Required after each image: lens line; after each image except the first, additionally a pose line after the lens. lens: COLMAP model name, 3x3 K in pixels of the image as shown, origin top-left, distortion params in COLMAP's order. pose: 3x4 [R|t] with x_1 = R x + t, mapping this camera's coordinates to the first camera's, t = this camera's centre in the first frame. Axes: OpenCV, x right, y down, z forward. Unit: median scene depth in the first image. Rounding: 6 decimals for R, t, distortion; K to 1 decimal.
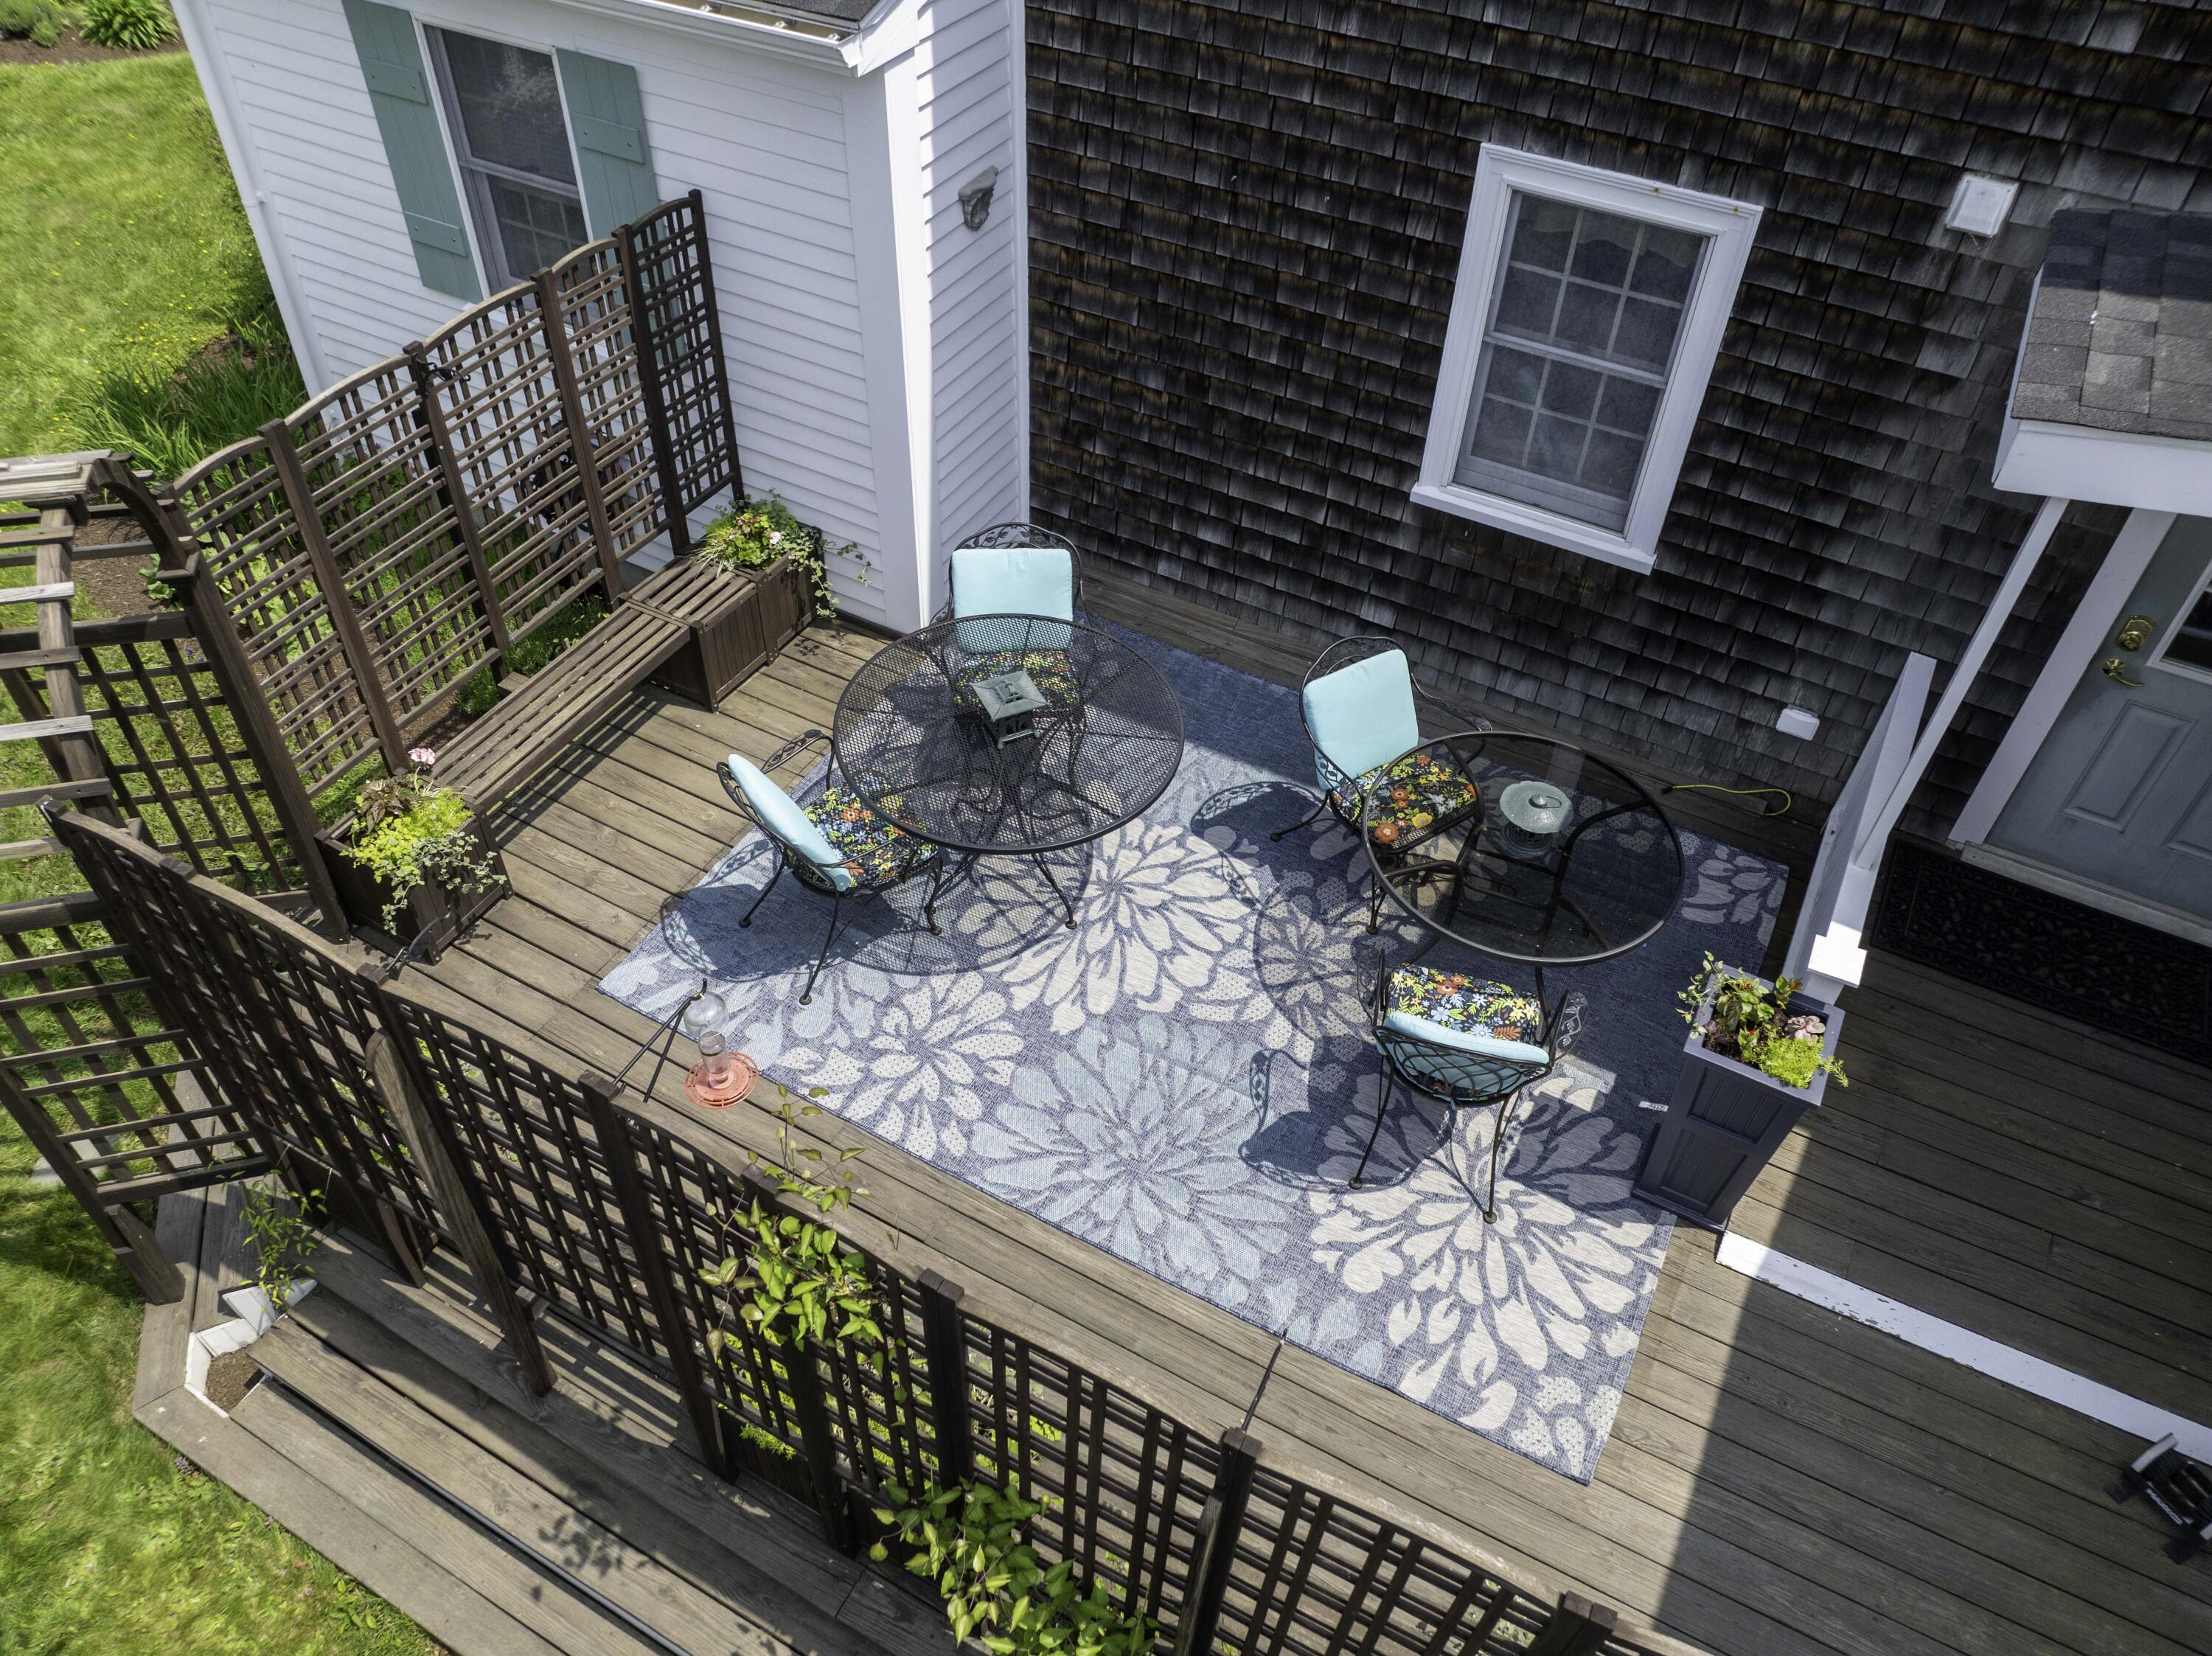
lens RADIAL K [[1583.0, 0, 1106.0], [0, 1583.0, 828.0], [0, 0, 1]] dist [-0.030142, -0.003995]
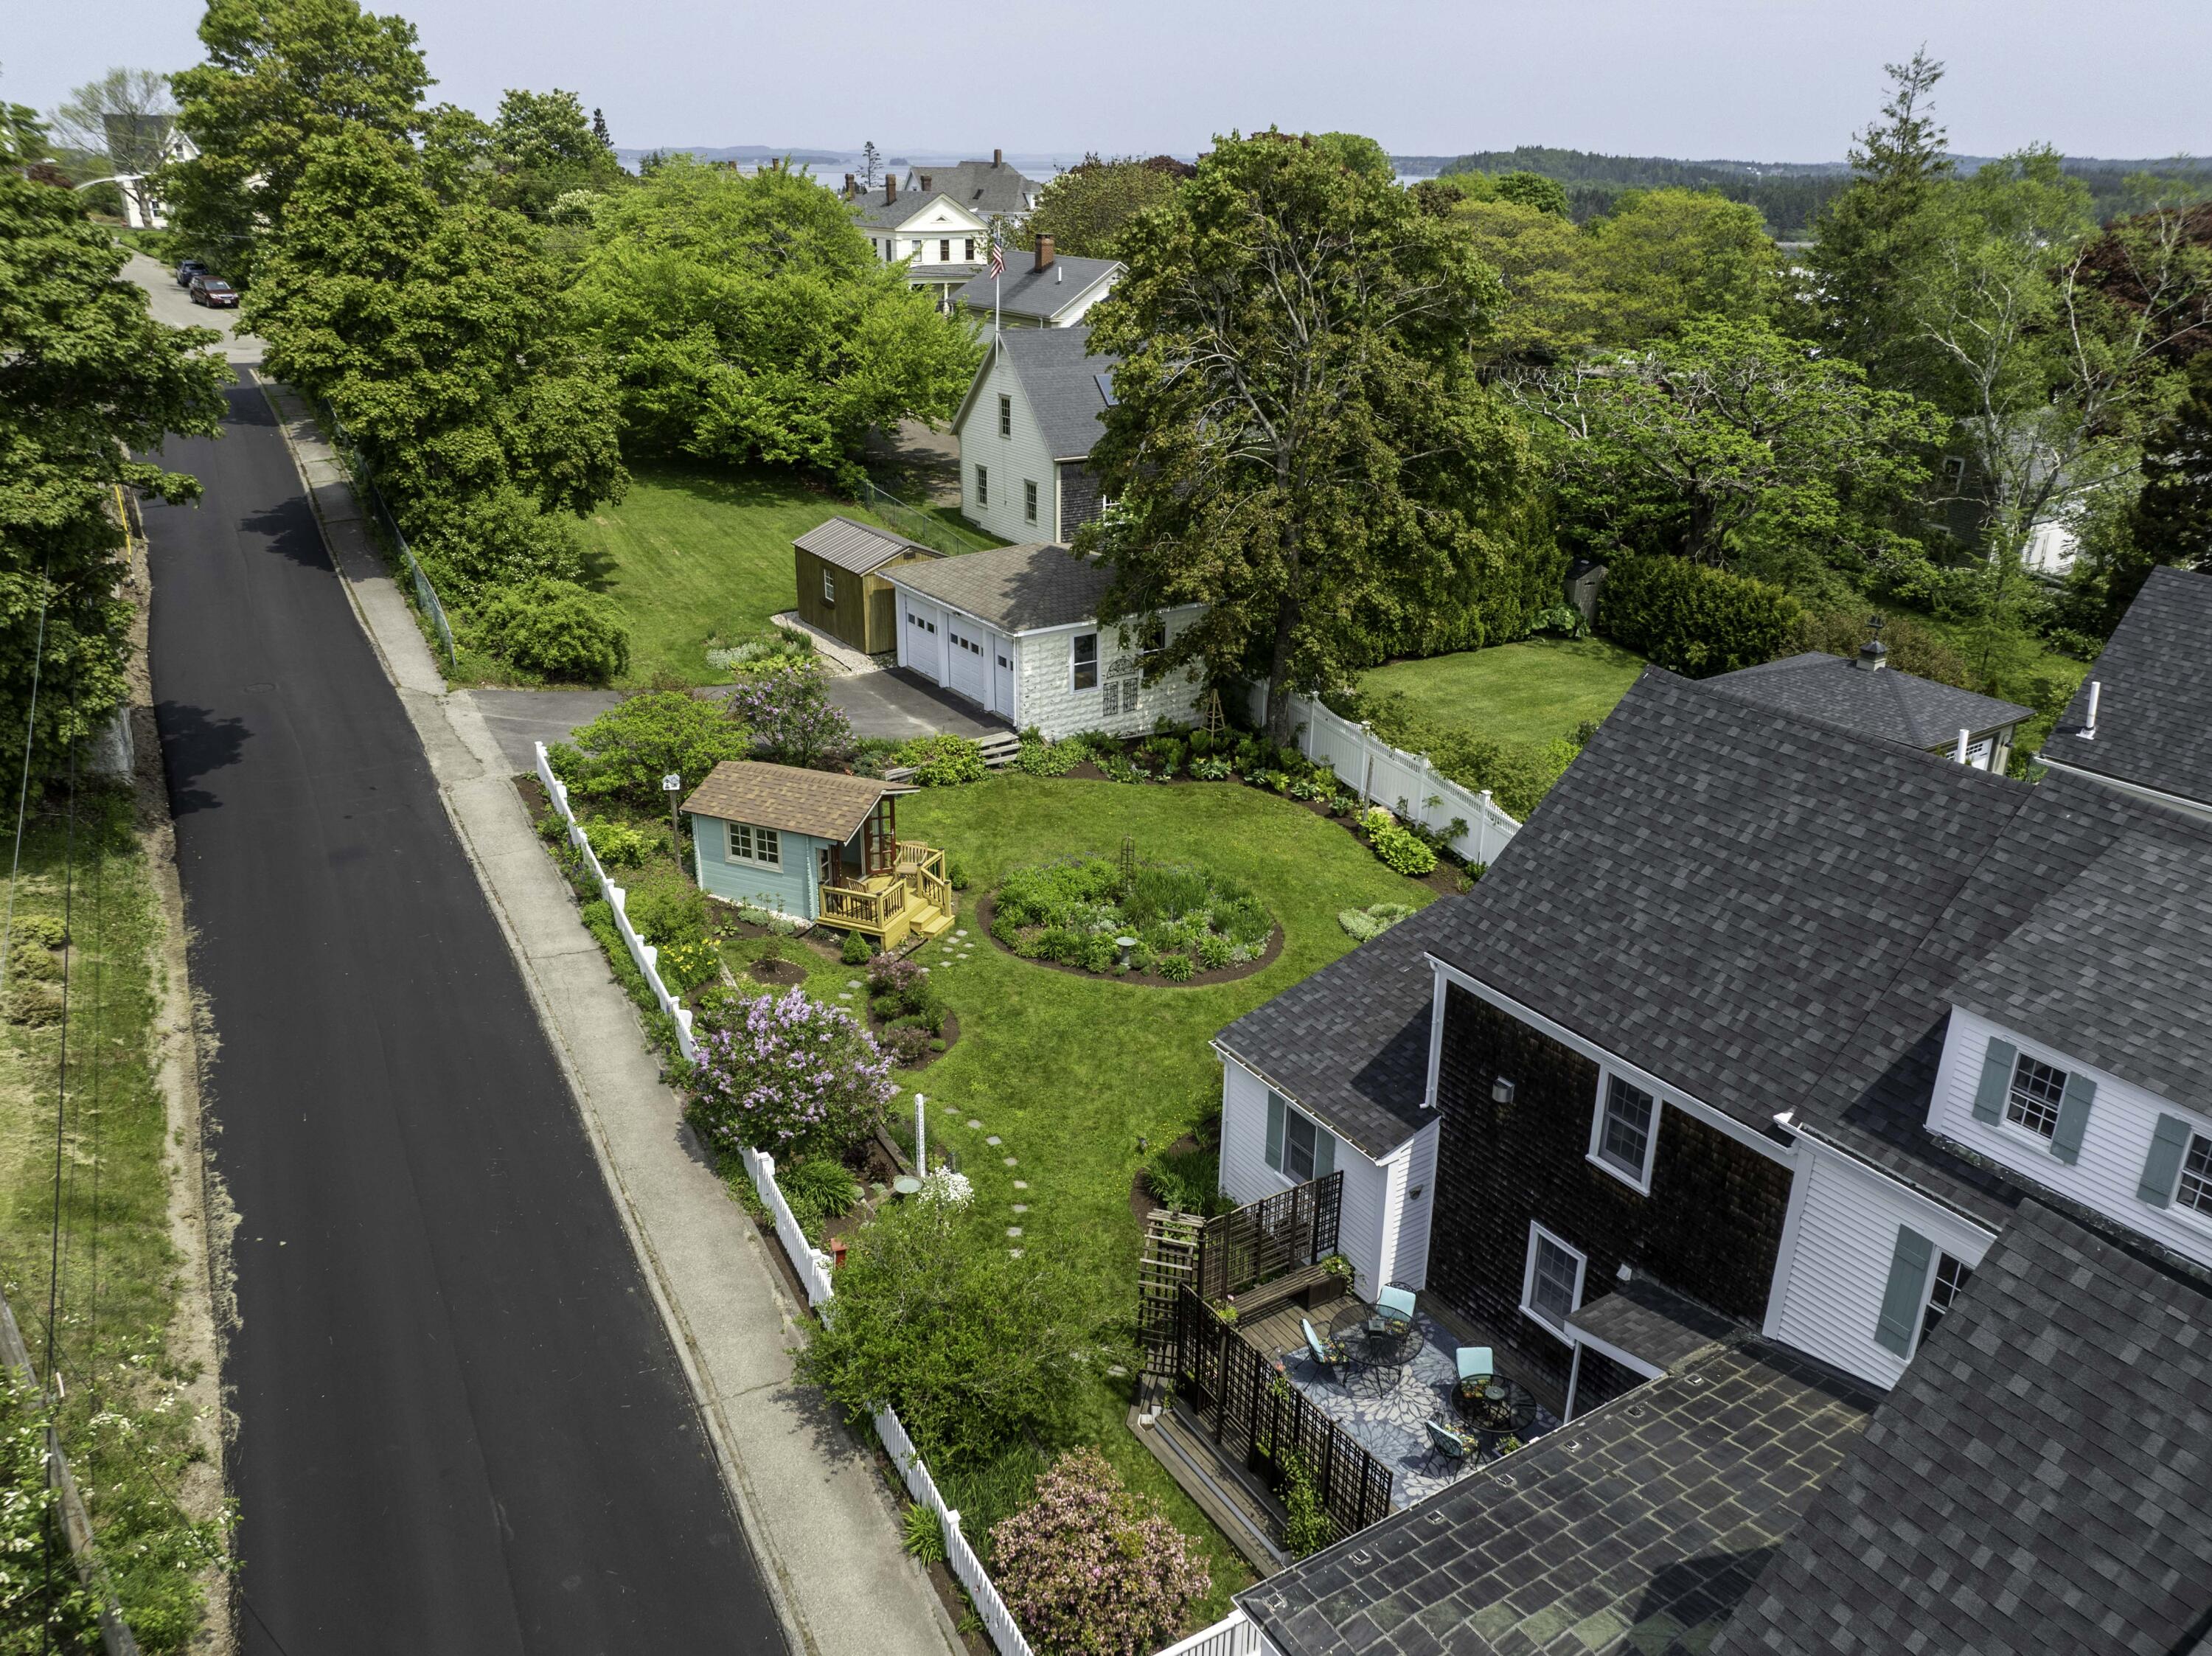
lens RADIAL K [[1651.1, 0, 1117.2], [0, 1651.1, 821.5], [0, 0, 1]] dist [-0.030420, -0.007575]
pose [[0.874856, 0.160310, -0.457087, 0.884787], [-0.333434, 0.883794, -0.328222, 0.308990], [0.351353, 0.439555, 0.826645, -2.662179]]
